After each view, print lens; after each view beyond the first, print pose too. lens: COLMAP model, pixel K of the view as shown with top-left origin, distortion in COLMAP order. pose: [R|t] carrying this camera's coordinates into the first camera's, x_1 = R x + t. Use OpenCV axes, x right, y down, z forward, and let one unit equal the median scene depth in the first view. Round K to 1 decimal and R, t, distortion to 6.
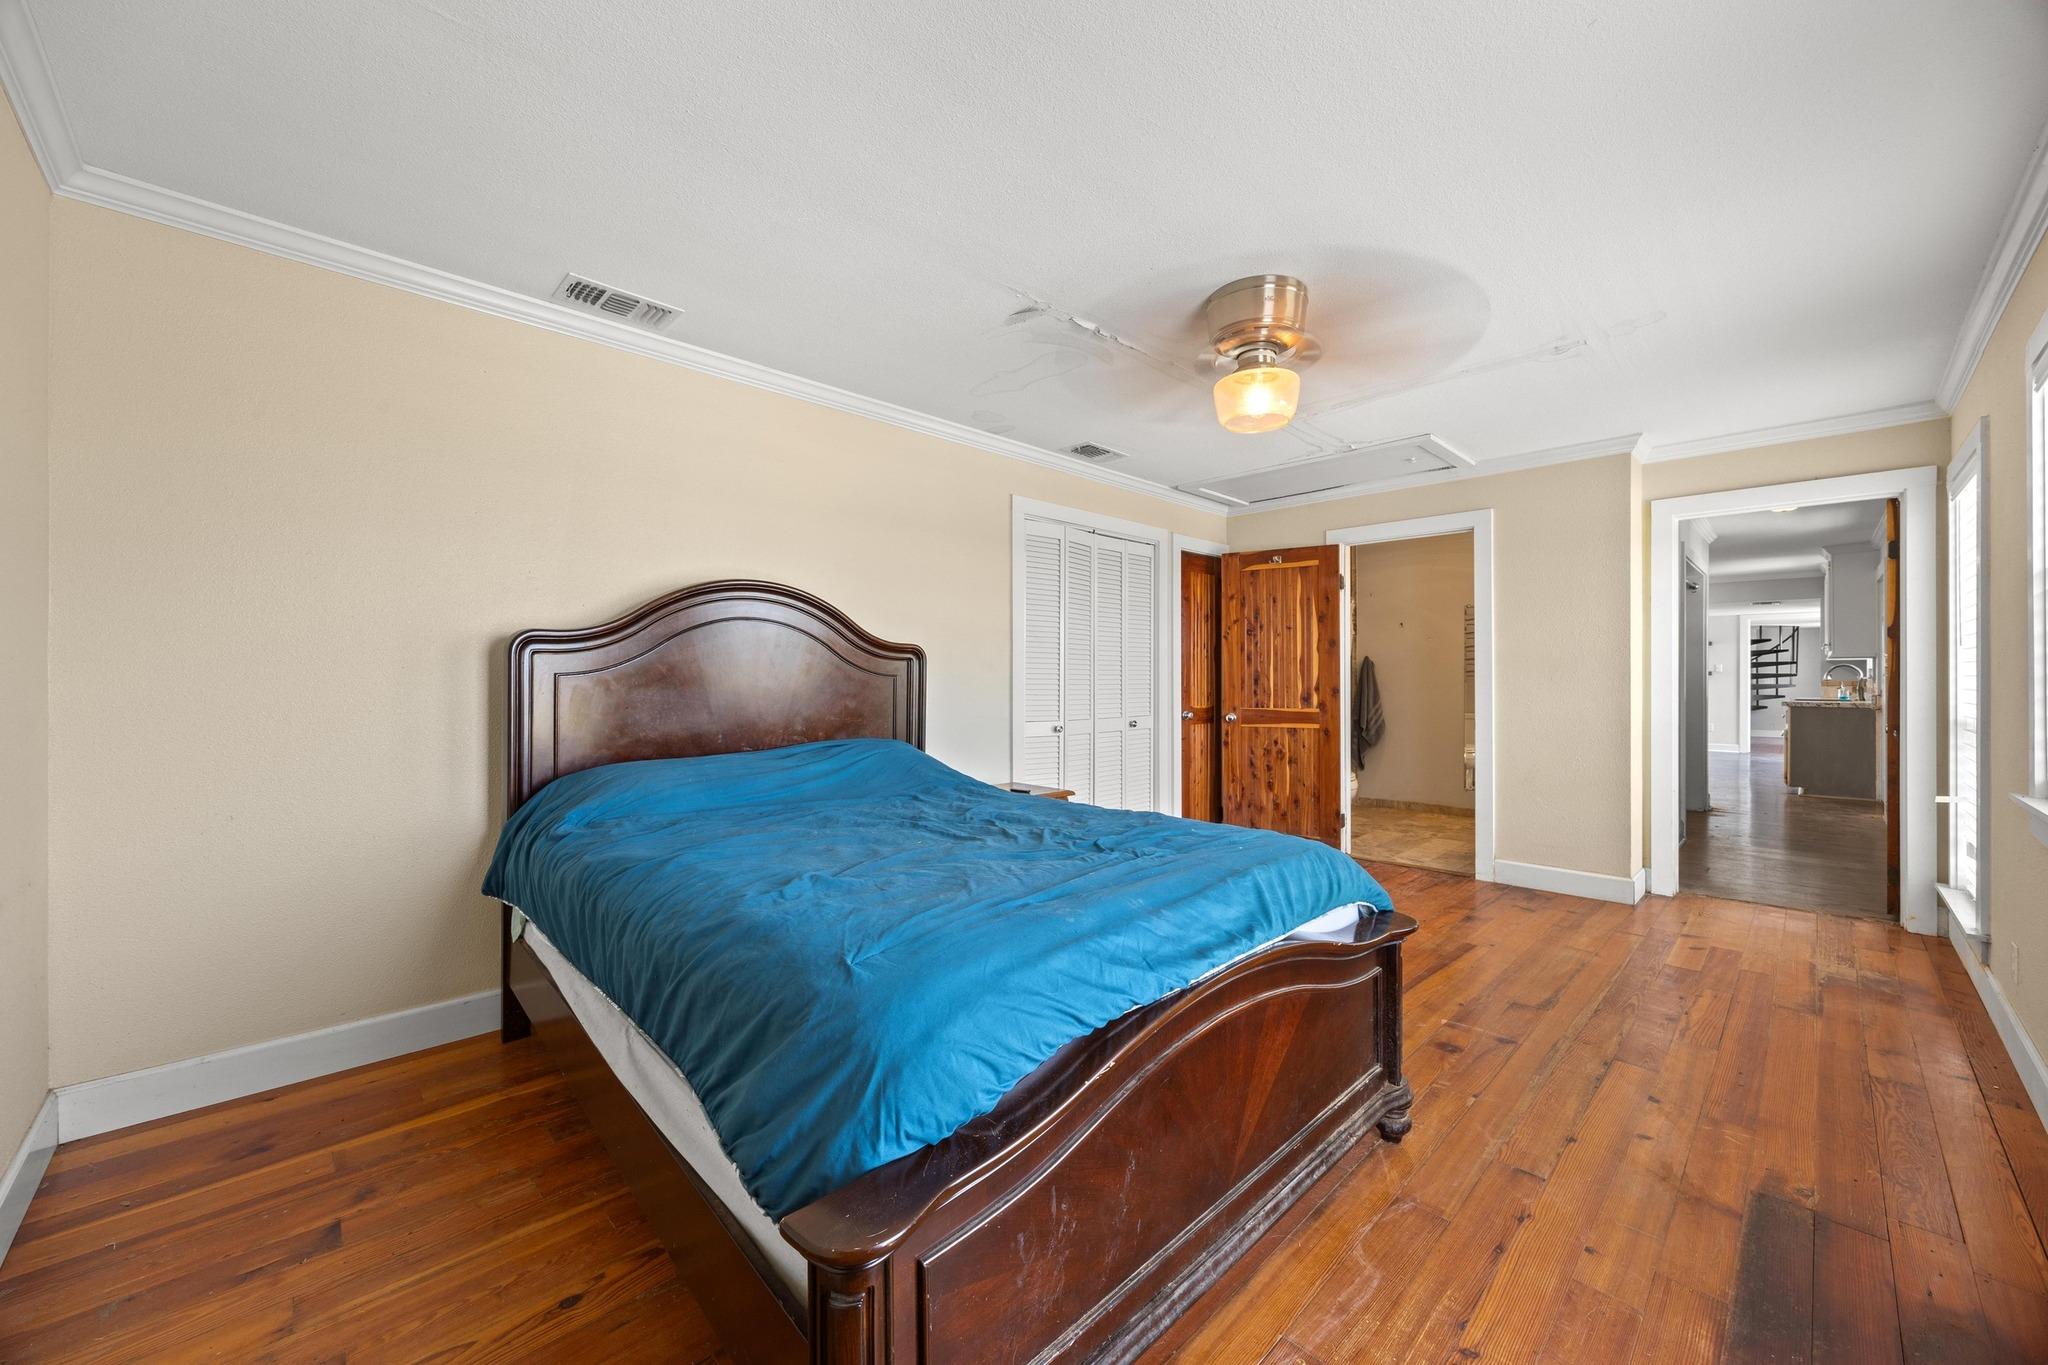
lens RADIAL K [[780.4, 0, 1016.3], [0, 780.4, 669.2], [0, 0, 1]] dist [-0.002746, 0.000262]
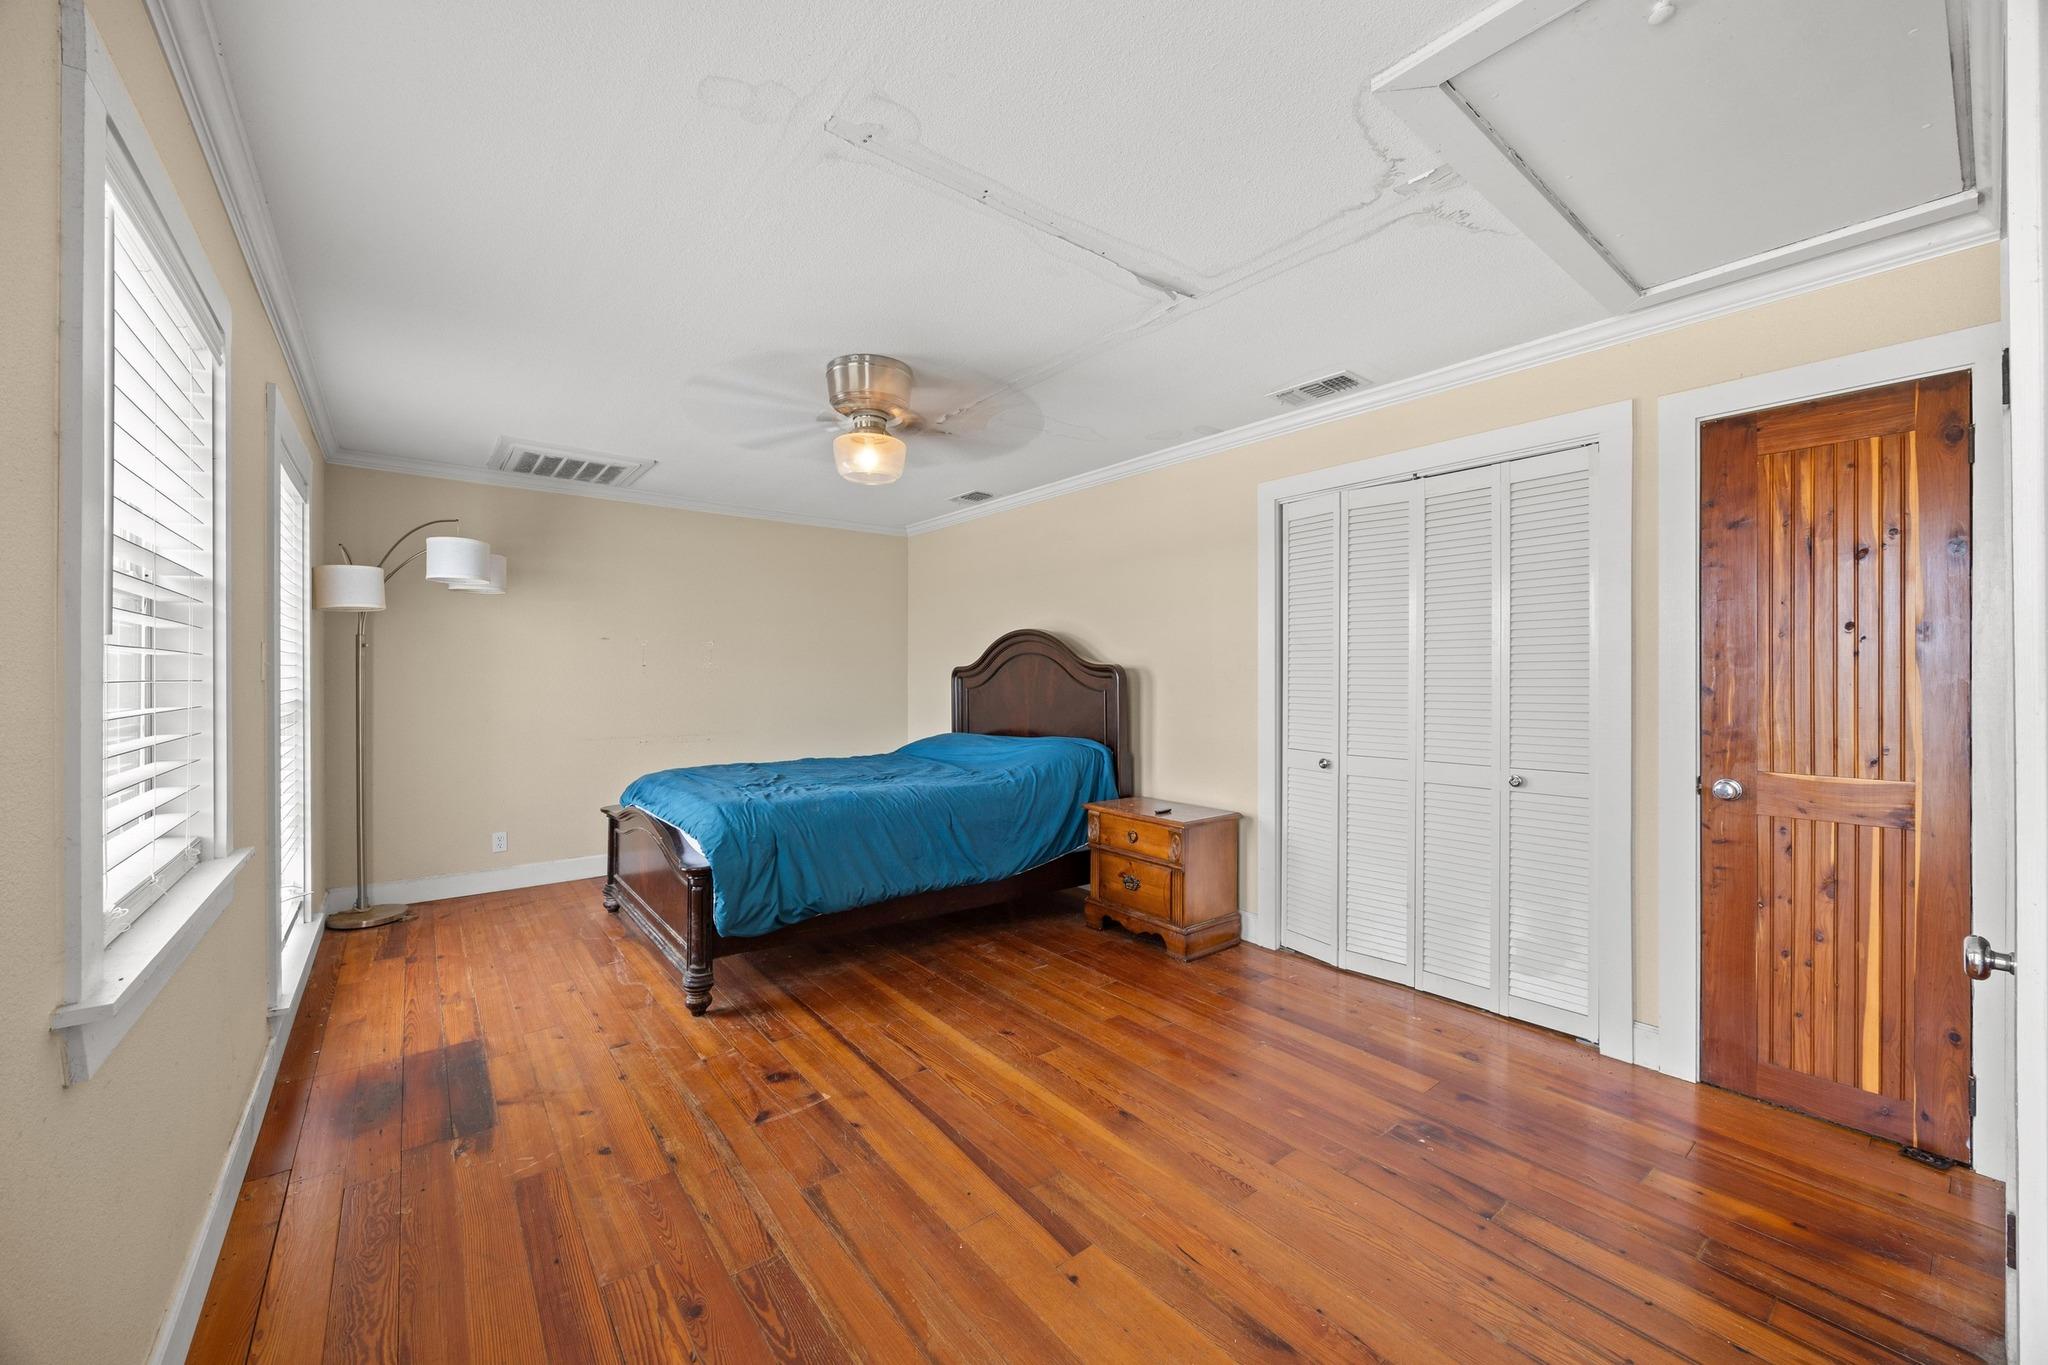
lens RADIAL K [[780.4, 0, 1022.4], [0, 780.4, 689.8], [0, 0, 1]] dist [-0.002746, 0.000262]
pose [[-0.105946, 0.006952, -0.994348, 1.328745], [0.004824, 0.999967, 0.006477, -0.006462], [0.994360, -0.004111, -0.105976, 1.255699]]
